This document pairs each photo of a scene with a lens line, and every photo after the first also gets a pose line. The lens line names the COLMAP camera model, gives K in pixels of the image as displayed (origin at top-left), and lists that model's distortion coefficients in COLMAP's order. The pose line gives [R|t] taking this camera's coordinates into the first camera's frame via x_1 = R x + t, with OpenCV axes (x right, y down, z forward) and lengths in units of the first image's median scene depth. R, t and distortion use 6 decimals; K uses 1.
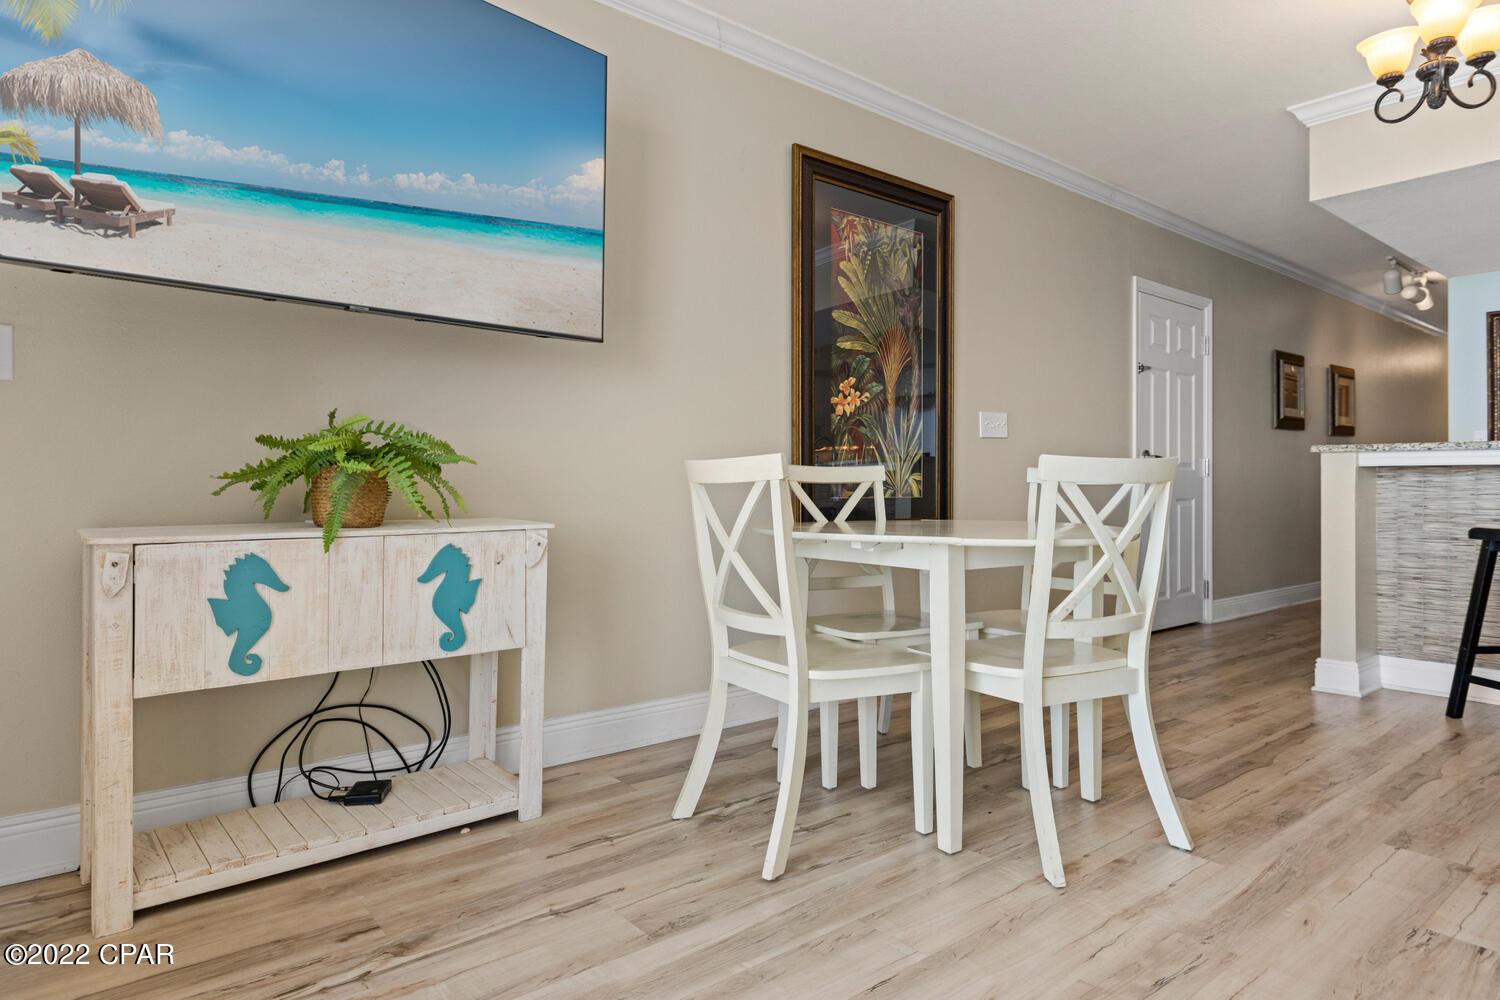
lens RADIAL K [[852.3, 0, 748.2], [0, 852.3, 492.7], [0, 0, 1]] dist [-0.003799, -0.000482]
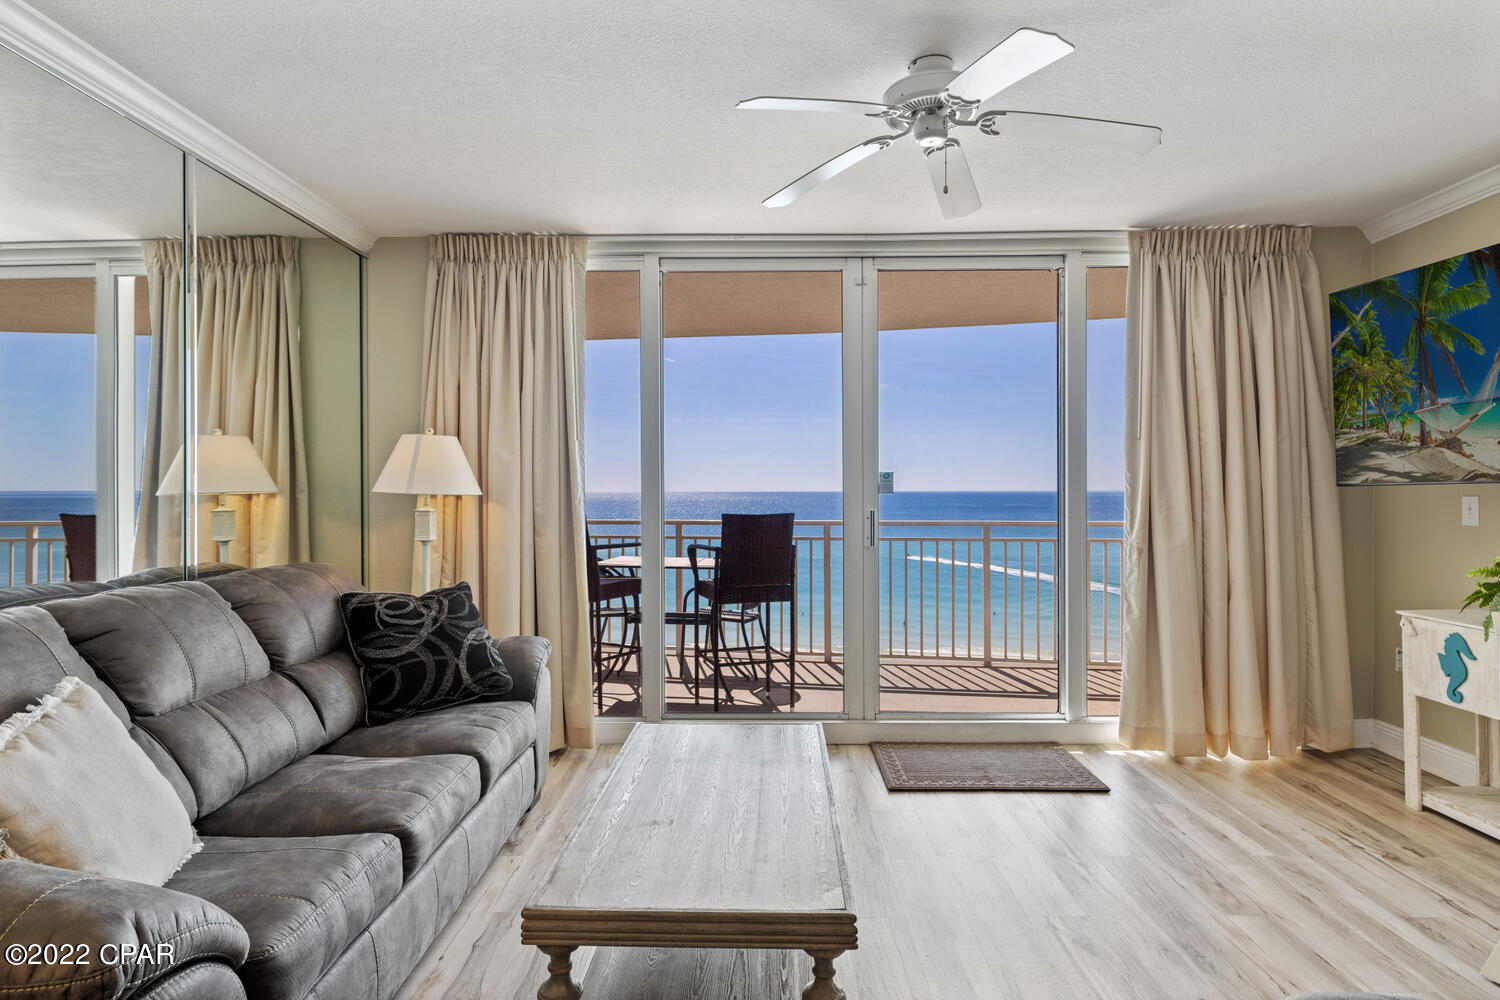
lens RADIAL K [[812.6, 0, 754.2], [0, 812.6, 486.3], [0, 0, 1]] dist [-0.000176, -0.002767]
pose [[-0.639634, -0.004335, -0.768668, 1.644473], [0.001404, 0.999976, -0.006808, -0.224287], [0.768678, -0.005434, -0.639612, 0.978523]]
